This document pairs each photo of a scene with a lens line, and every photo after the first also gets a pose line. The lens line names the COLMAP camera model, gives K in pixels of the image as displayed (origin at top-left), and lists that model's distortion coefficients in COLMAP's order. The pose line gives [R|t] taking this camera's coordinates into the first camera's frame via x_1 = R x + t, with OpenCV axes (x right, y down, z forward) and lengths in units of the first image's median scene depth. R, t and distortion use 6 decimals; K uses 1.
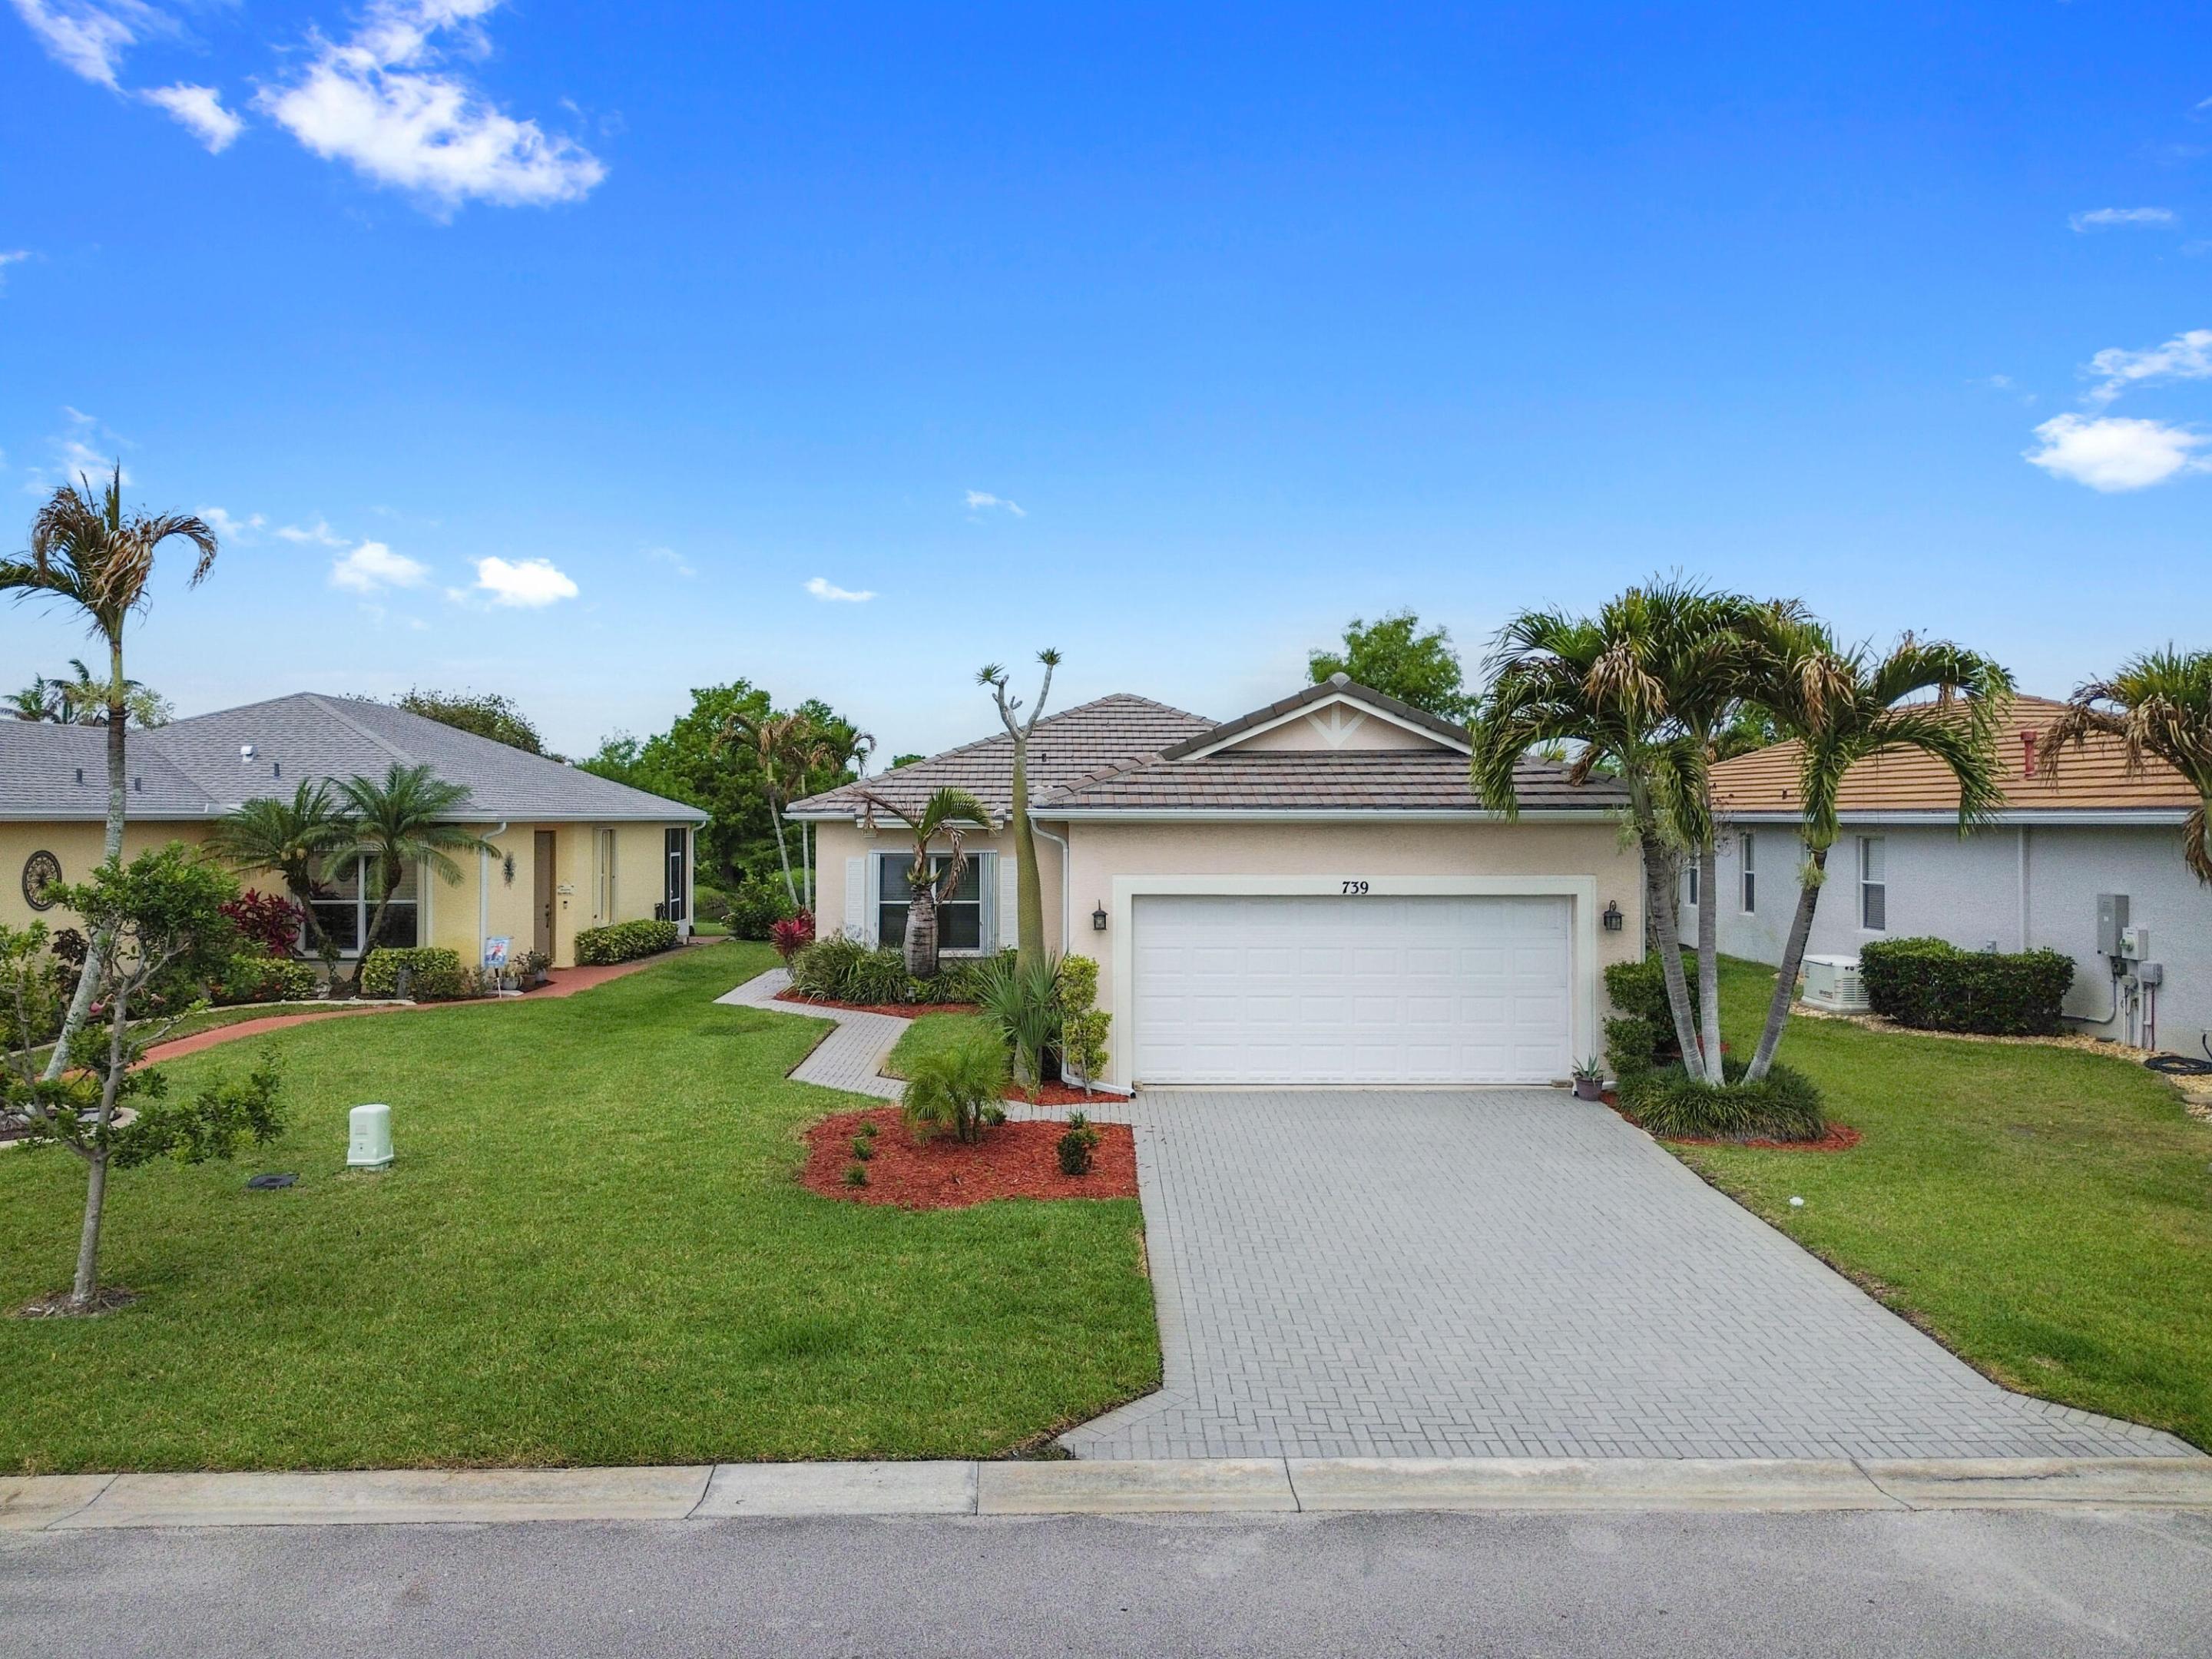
lens RADIAL K [[1575.2, 0, 1121.5], [0, 1575.2, 829.9], [0, 0, 1]] dist [0.051324, -0.031155]
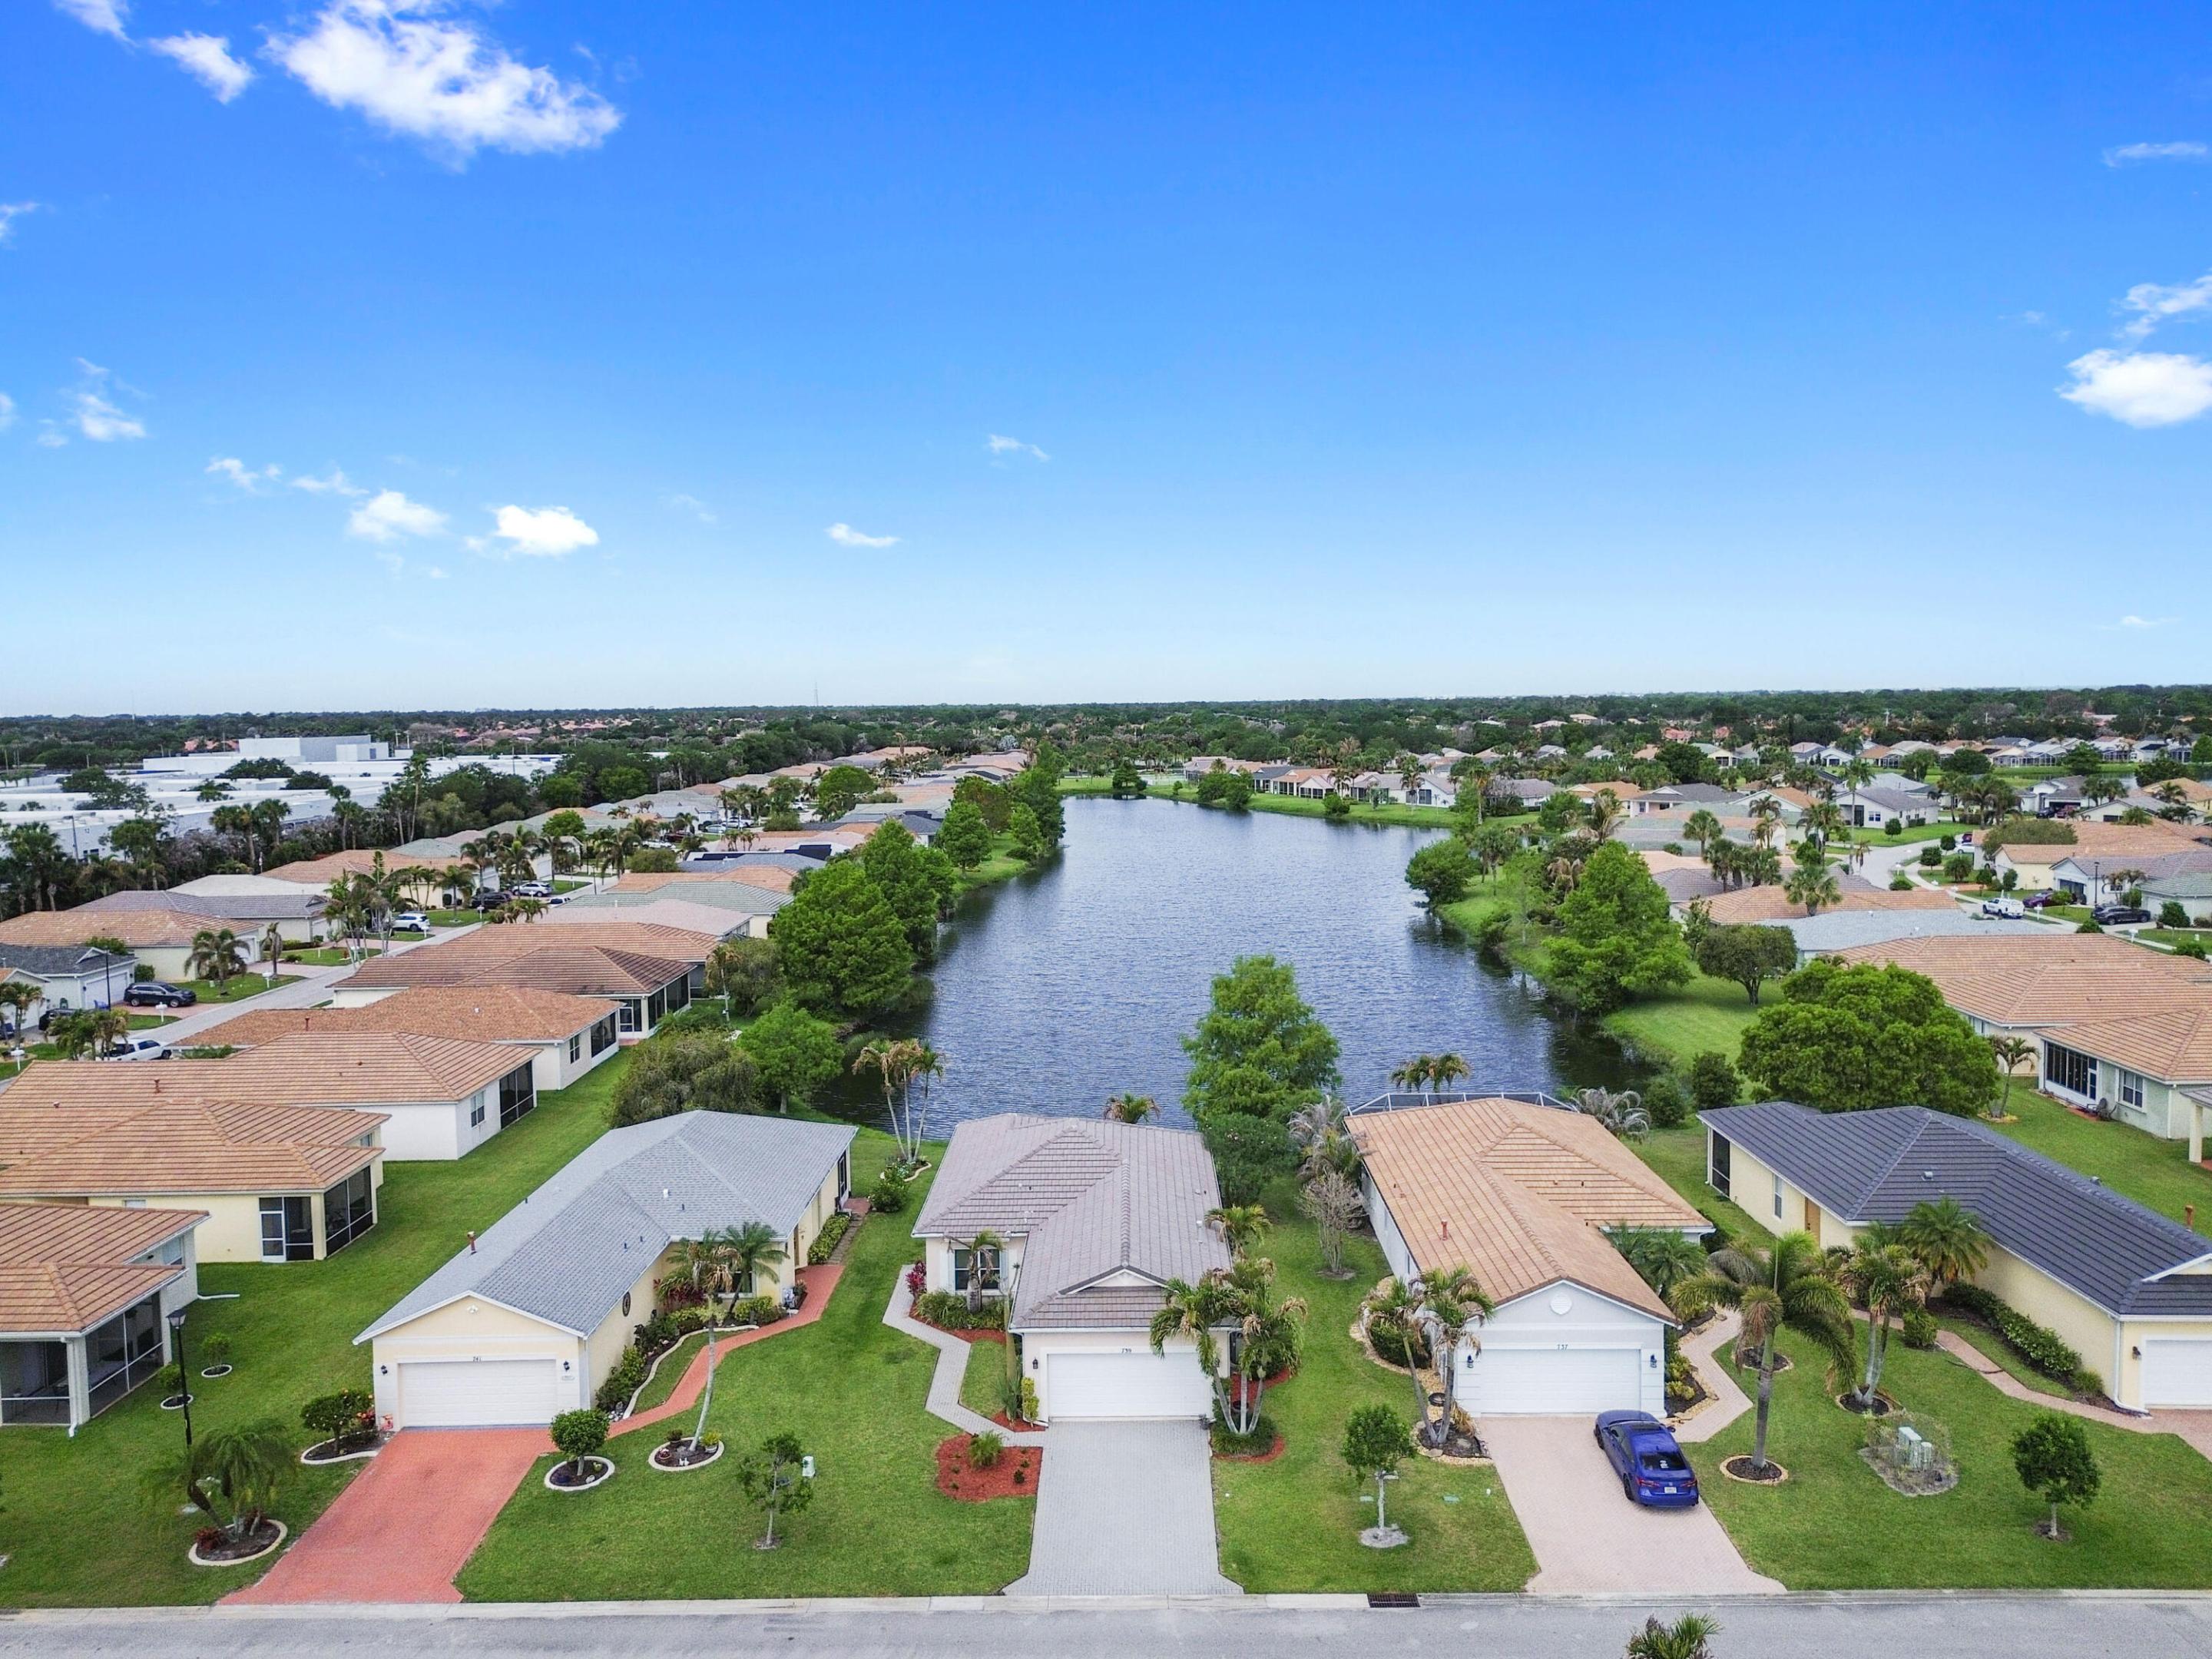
lens RADIAL K [[1575.2, 0, 1118.1], [0, 1575.2, 841.5], [0, 0, 1]] dist [0.051324, -0.031155]
pose [[0.999138, -0.011092, -0.039997, 0.205709], [0.014062, 0.997103, 0.074758, -0.866586], [0.039052, -0.075256, 0.996399, -1.401317]]
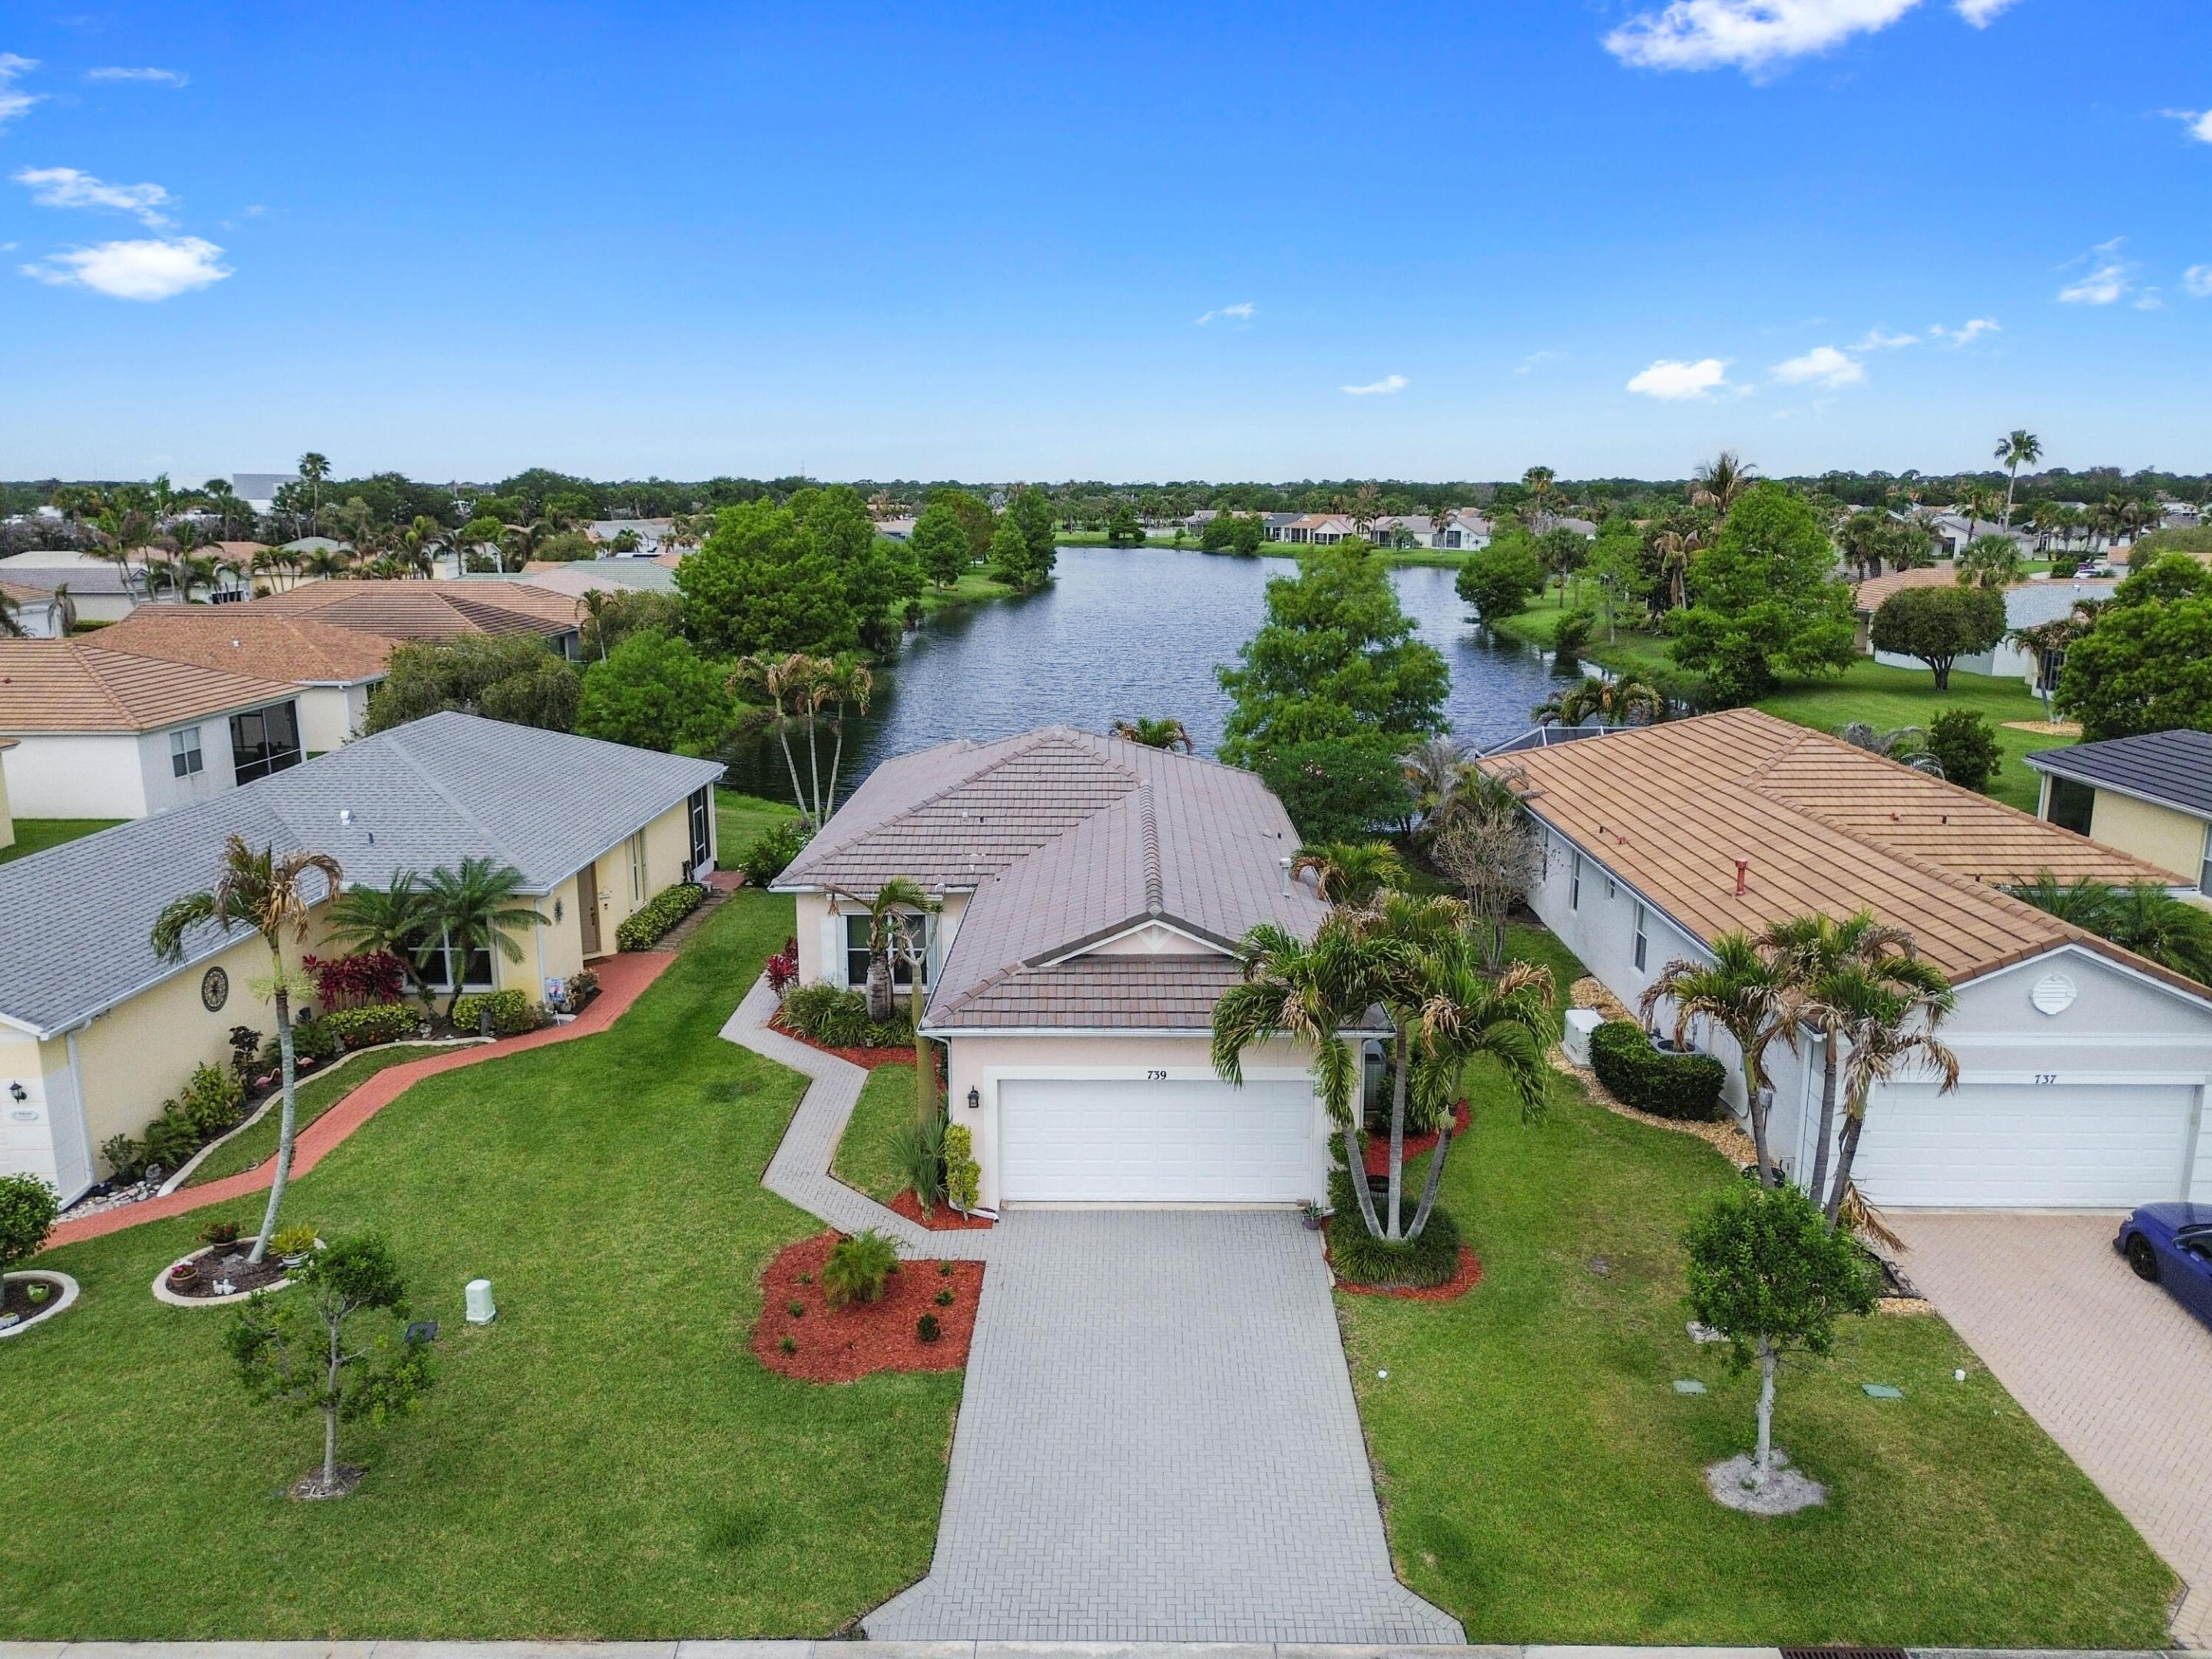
lens RADIAL K [[1575.2, 0, 1119.9], [0, 1575.2, 838.0], [0, 0, 1]] dist [0.051324, -0.031155]
pose [[0.999392, 0.007197, -0.034119, 0.129512], [-0.000094, 0.979021, 0.203761, -0.364208], [0.034870, -0.203634, 0.978426, -0.260010]]
